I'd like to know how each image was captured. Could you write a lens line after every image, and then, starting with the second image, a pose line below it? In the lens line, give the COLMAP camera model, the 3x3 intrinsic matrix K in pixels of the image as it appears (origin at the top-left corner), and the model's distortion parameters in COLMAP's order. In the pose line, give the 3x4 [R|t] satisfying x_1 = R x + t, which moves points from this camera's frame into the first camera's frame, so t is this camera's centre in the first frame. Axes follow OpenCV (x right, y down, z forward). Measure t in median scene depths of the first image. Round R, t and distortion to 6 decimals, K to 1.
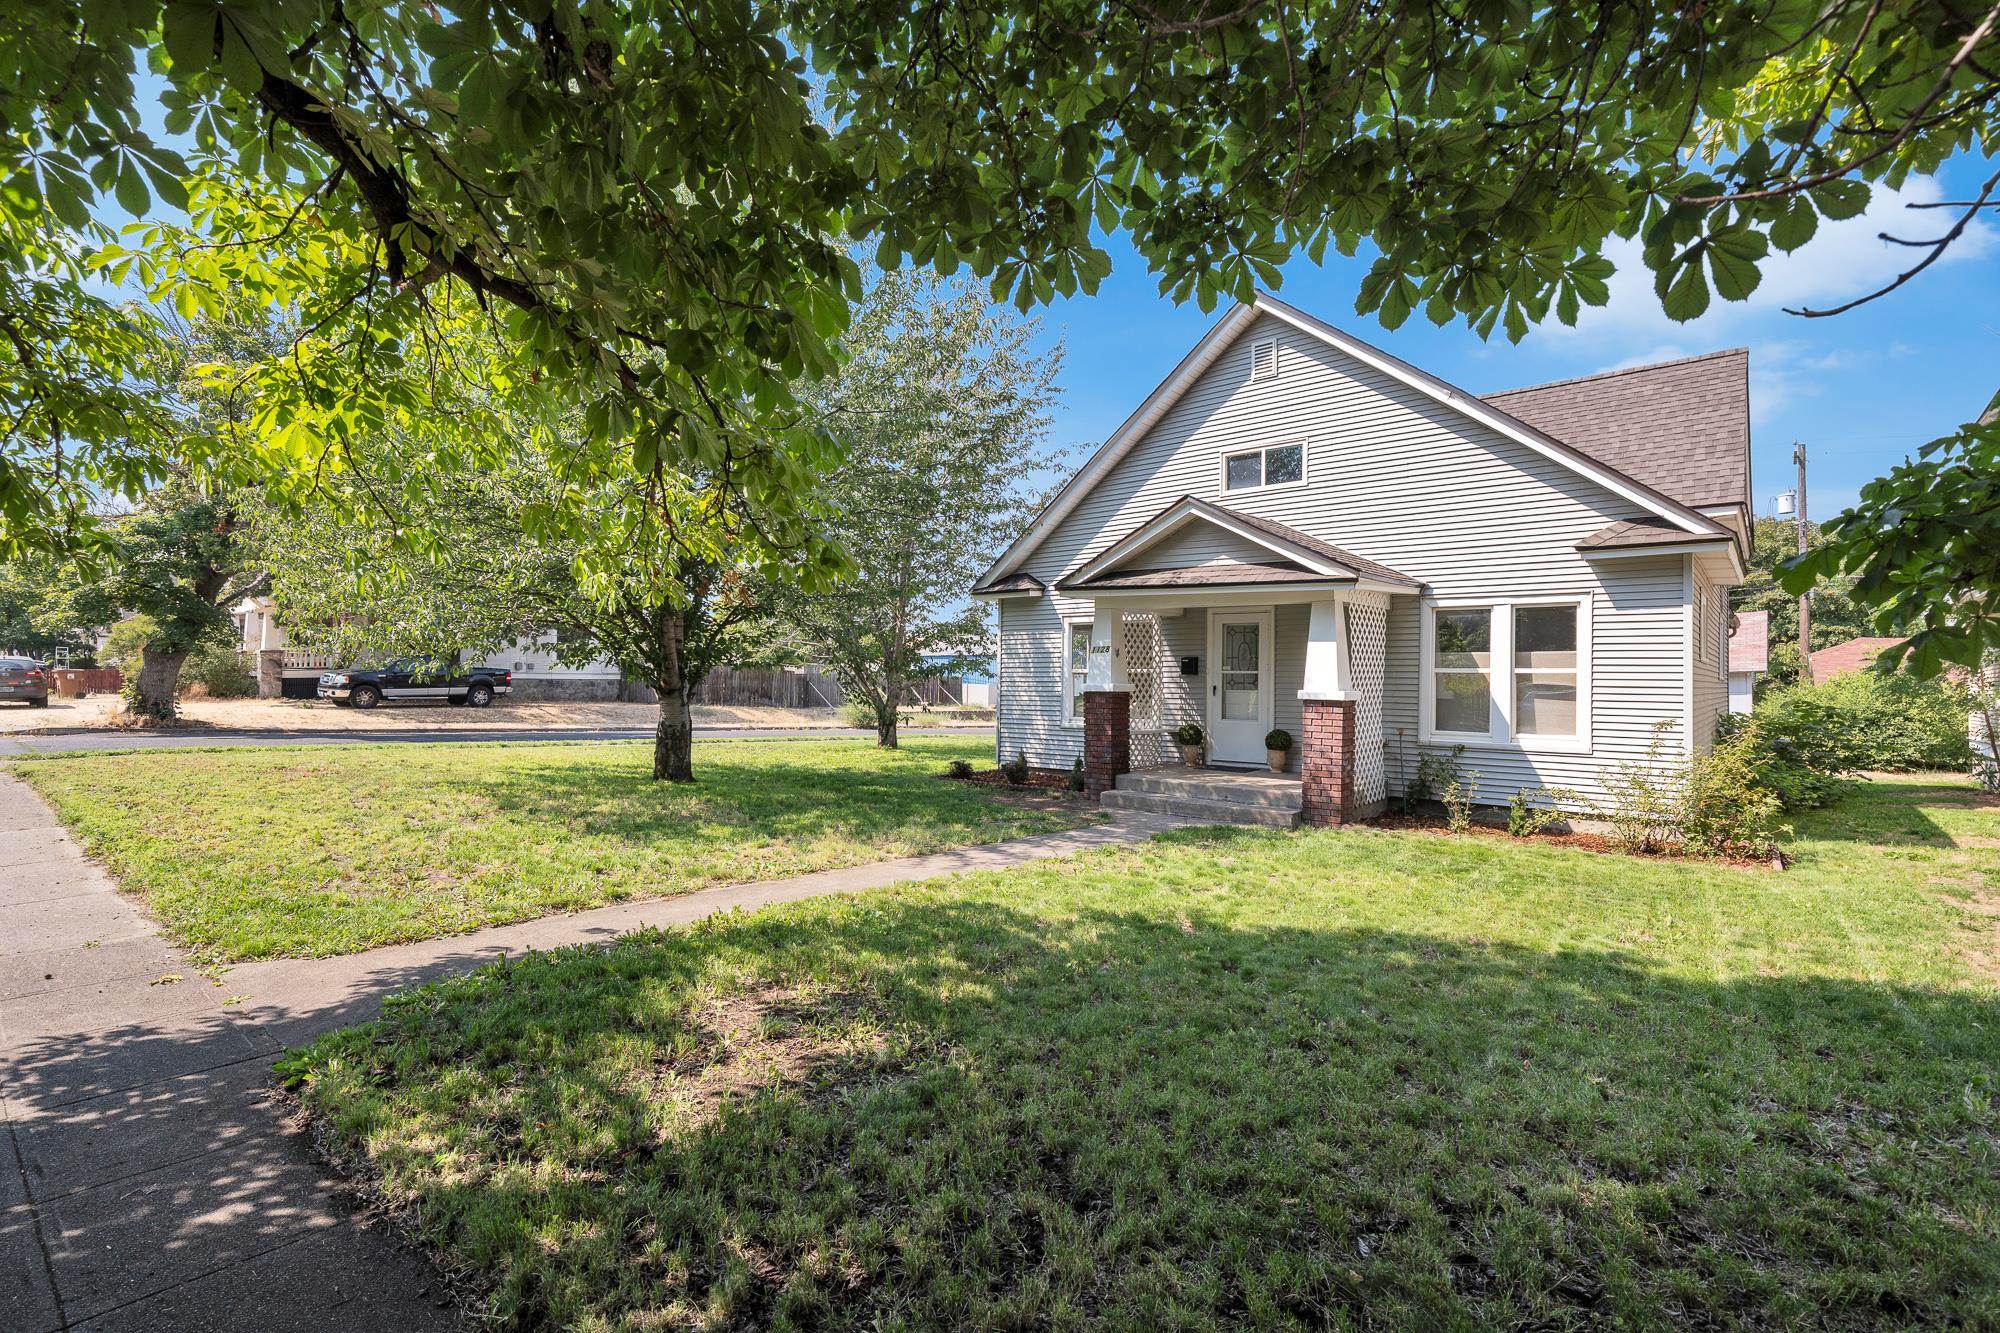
lens RADIAL K [[946.5, 0, 1011.0], [0, 946.5, 668.1], [0, 0, 1]] dist [0.002834, 0.000375]
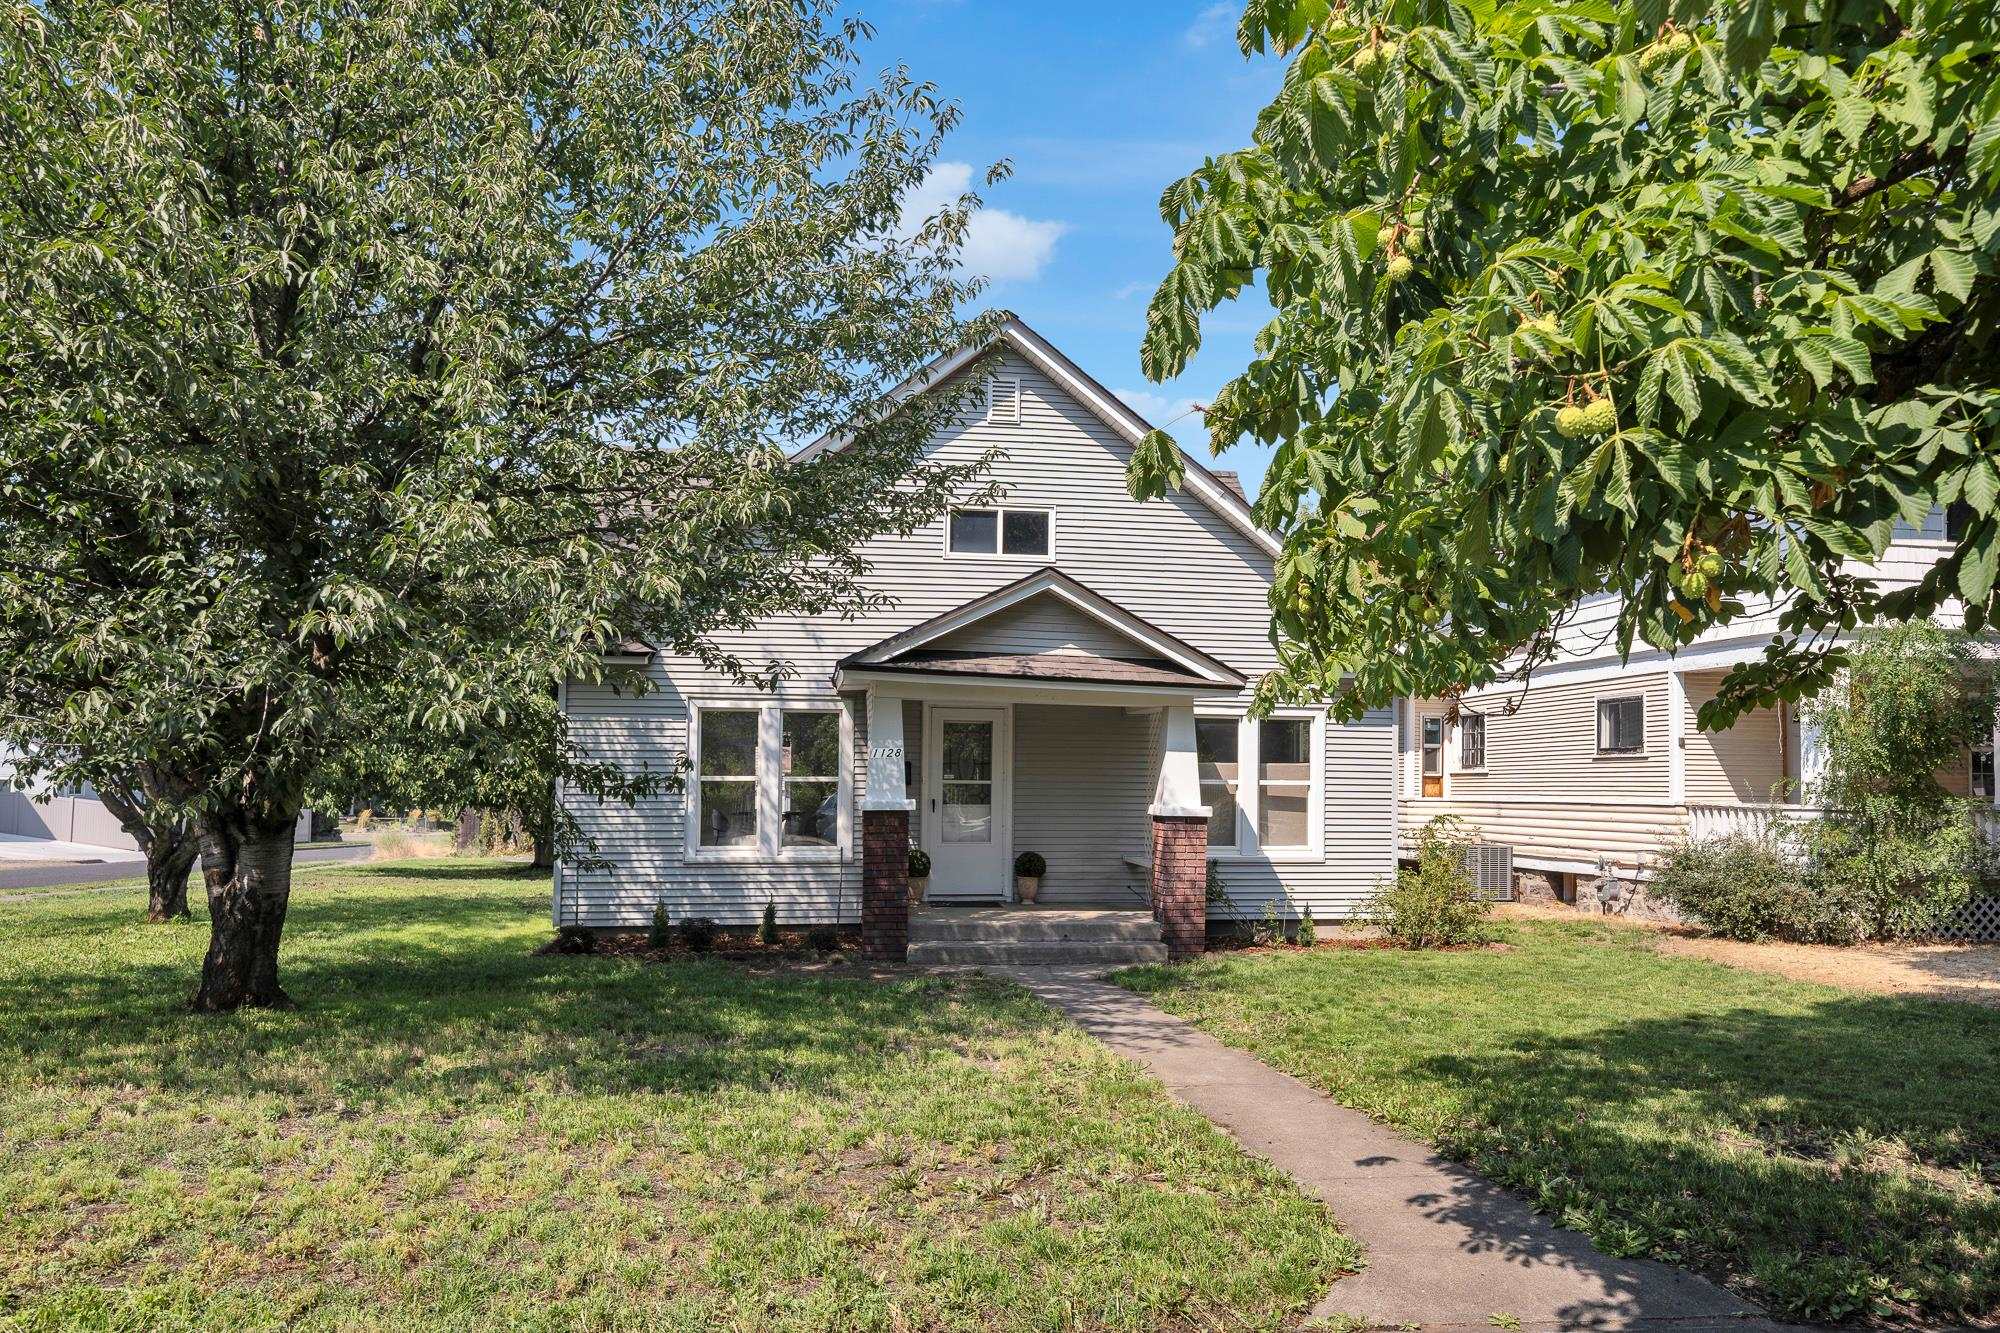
lens RADIAL K [[1414.3, 0, 953.9], [0, 1414.3, 739.1], [0, 0, 1]] dist [0.003871, 0.001125]
pose [[0.637529, 0.019491, 0.770180, -0.787548], [-0.011683, 0.999810, -0.015632, -0.015243], [-0.770338, 0.000968, 0.637636, 0.288964]]
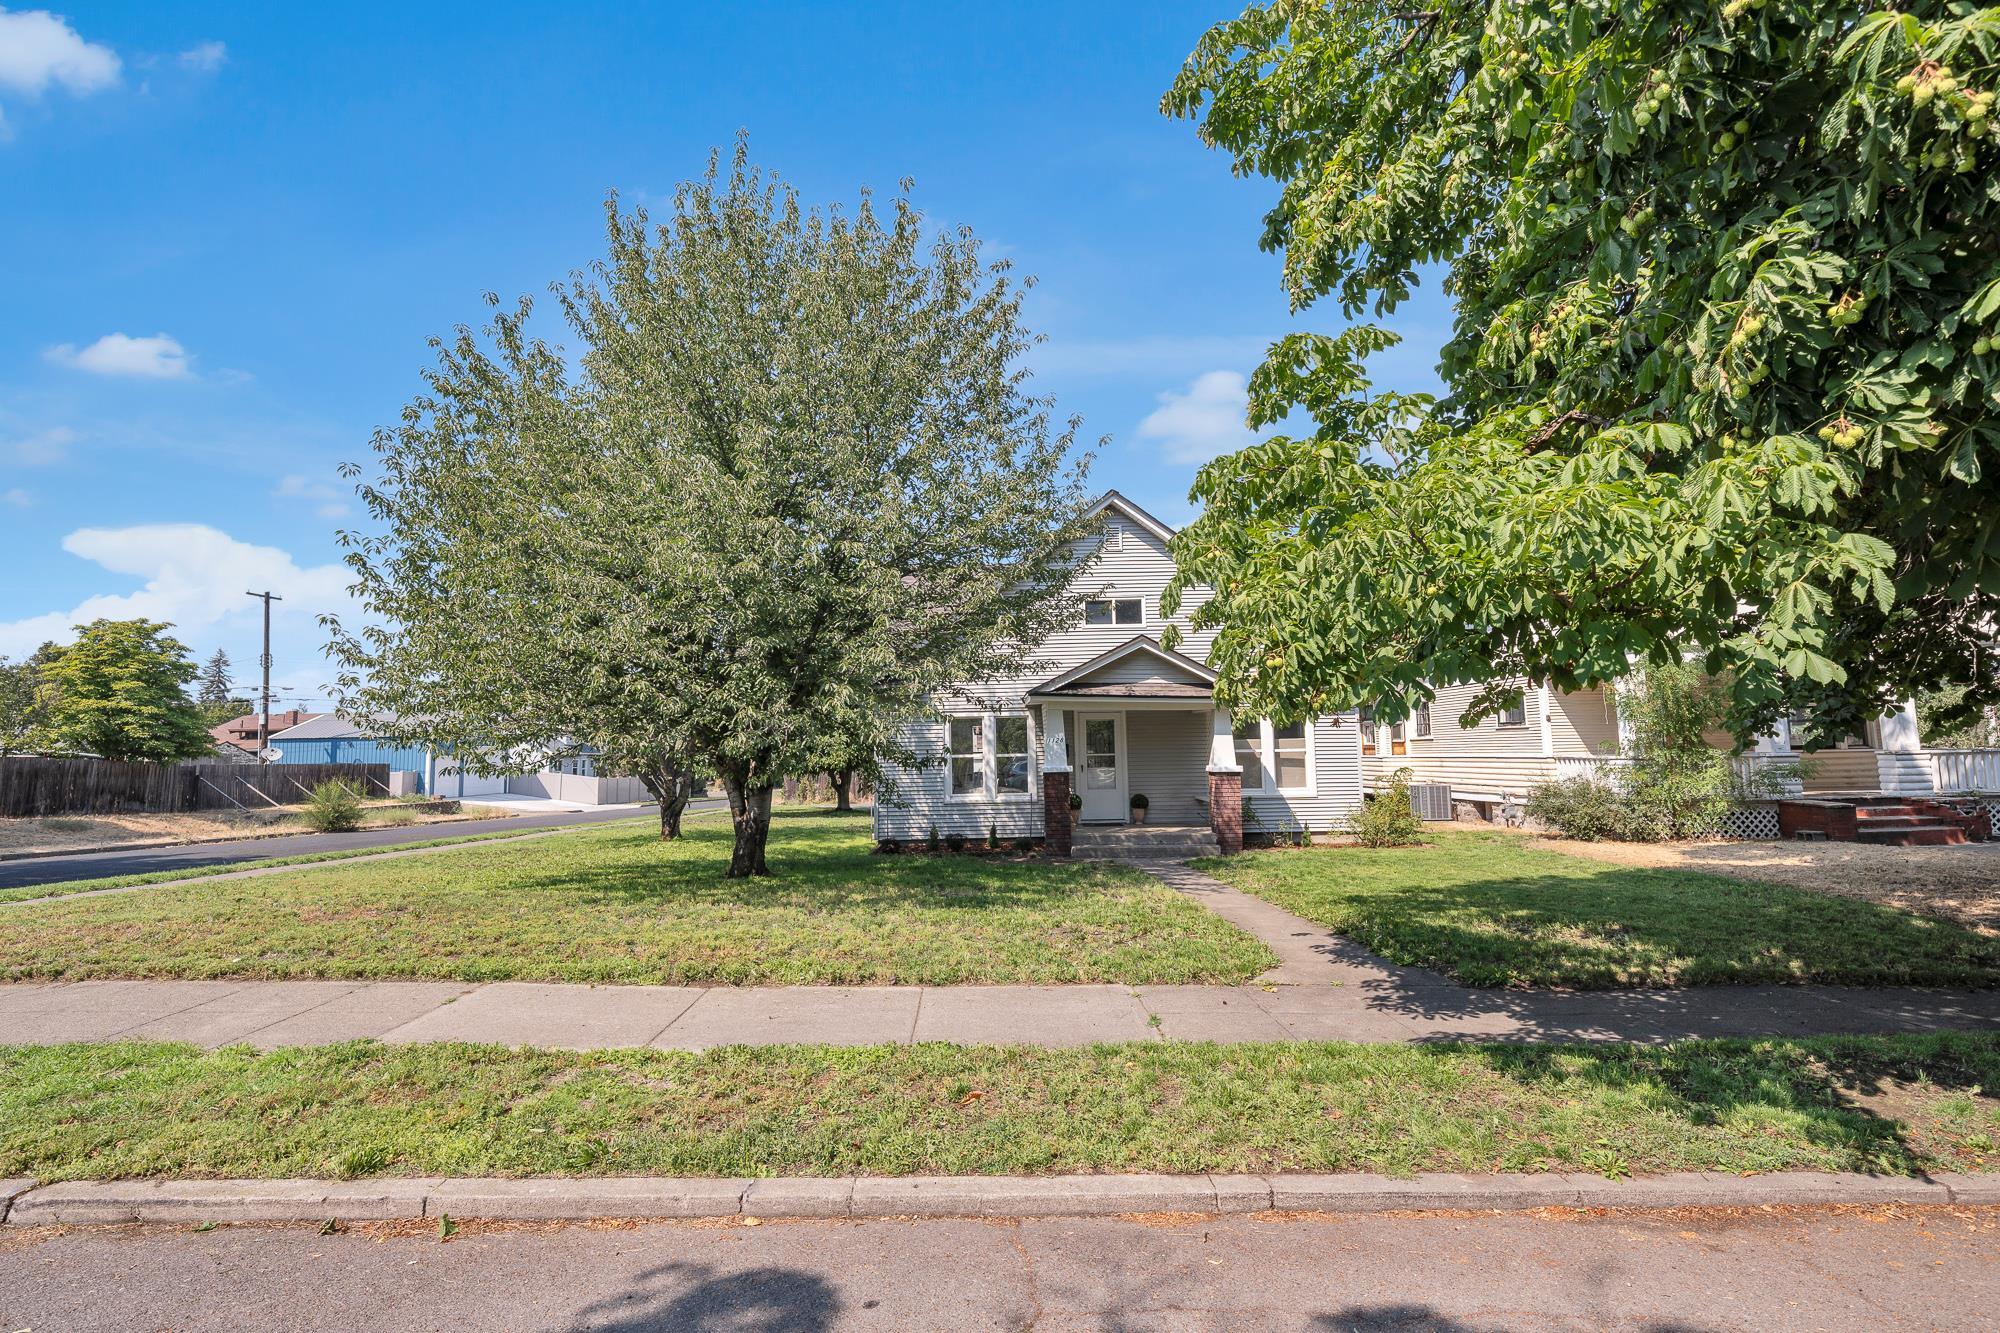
lens RADIAL K [[981.2, 0, 944.0], [0, 981.2, 641.8], [0, 0, 1]] dist [-0.000144, 0.000251]
pose [[0.743955, 0.052051, 0.666199, -1.045139], [0.015790, 0.995314, -0.095399, -0.031377], [-0.668043, 0.081491, 0.739647, 0.079644]]
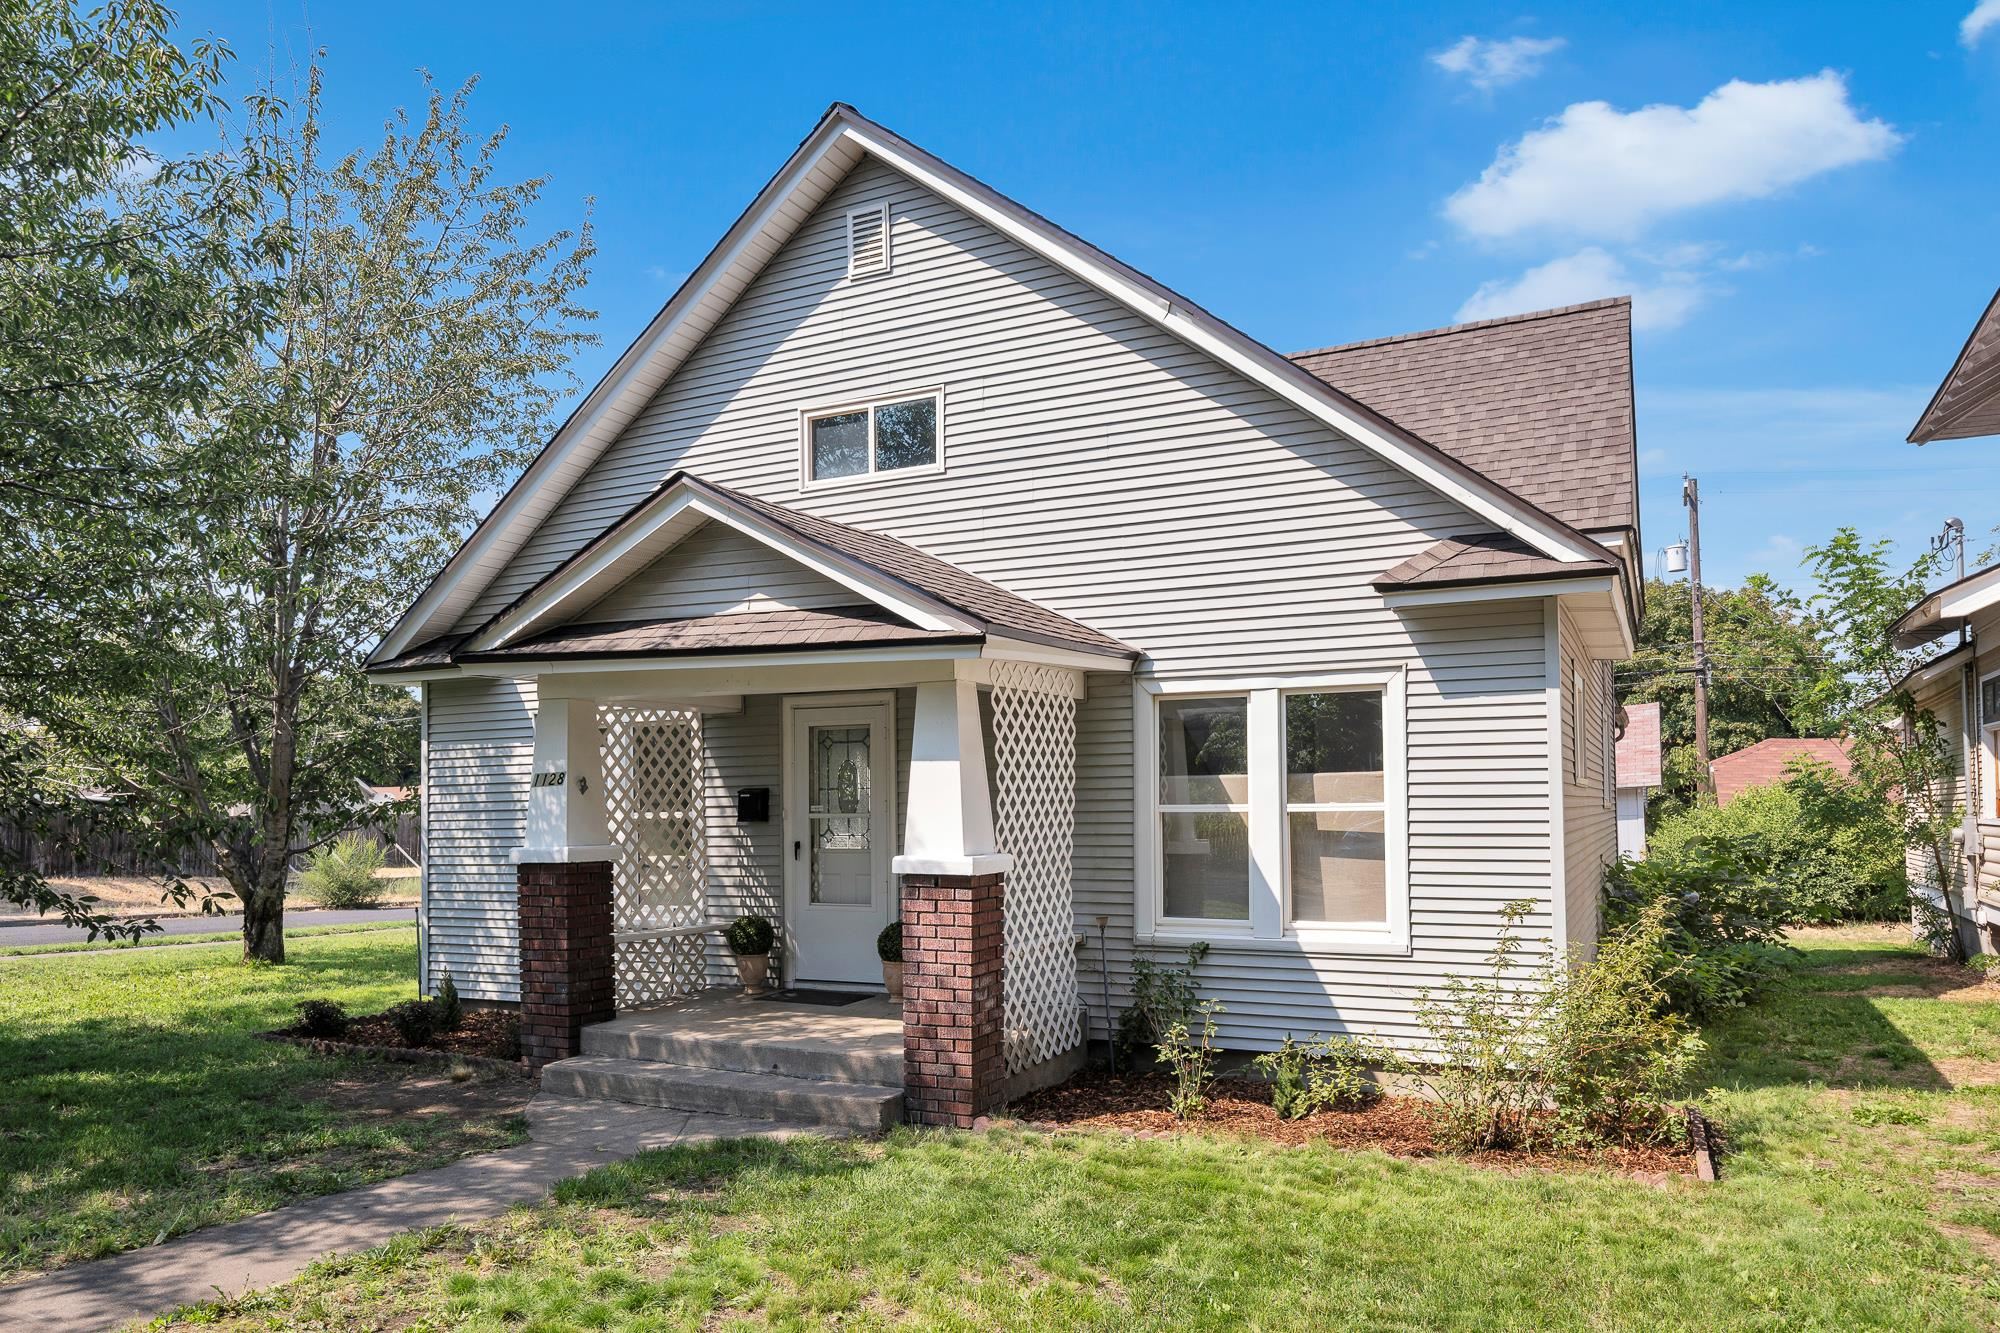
lens RADIAL K [[1364.3, 0, 1048.3], [0, 1364.3, 767.7], [0, 0, 1]] dist [0.002345, -0.001042]
pose [[0.967615, -0.014827, 0.251993, 0.187469], [0.018852, 0.999730, -0.013564, -0.012058], [-0.251724, 0.017875, 0.967634, 0.249840]]
